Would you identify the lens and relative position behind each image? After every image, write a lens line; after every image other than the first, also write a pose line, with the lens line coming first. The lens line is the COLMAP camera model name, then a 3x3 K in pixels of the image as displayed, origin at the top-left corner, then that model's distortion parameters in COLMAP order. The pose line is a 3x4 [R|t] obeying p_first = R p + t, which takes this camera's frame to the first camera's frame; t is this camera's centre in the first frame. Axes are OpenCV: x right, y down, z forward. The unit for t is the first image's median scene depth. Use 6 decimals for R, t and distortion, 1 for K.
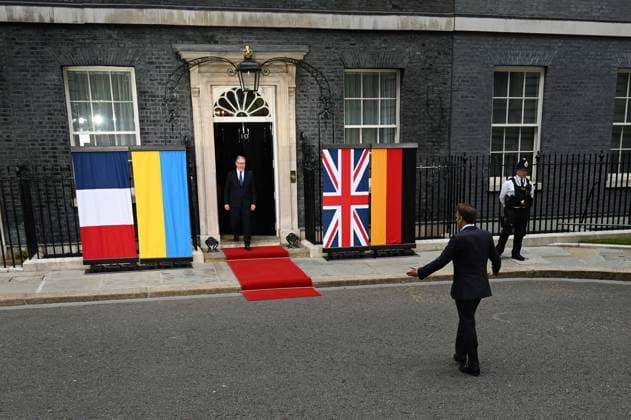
lens RADIAL K [[703.4, 0, 357.7], [0, 703.4, 328.5], [0, 0, 1]] dist [-0.005175, 0.013617]
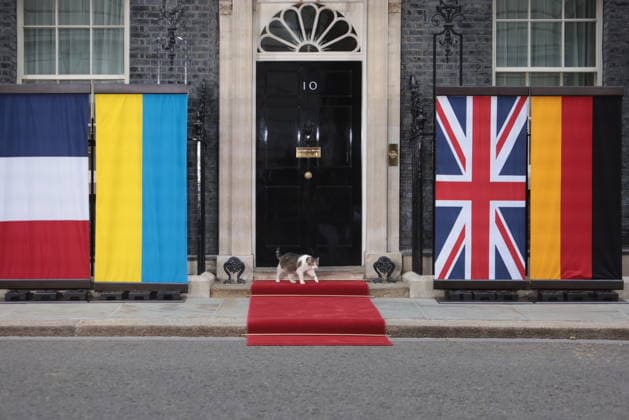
lens RADIAL K [[1249.3, 0, 315.0], [0, 1249.3, 209.9], [0, 0, 1]] dist [-0.012494, -0.021499]
pose [[0.965312, 0.009208, -0.260937, 0.105863], [-0.076208, 0.965798, -0.247843, 0.070828], [0.249730, 0.259132, 0.932998, 0.102826]]
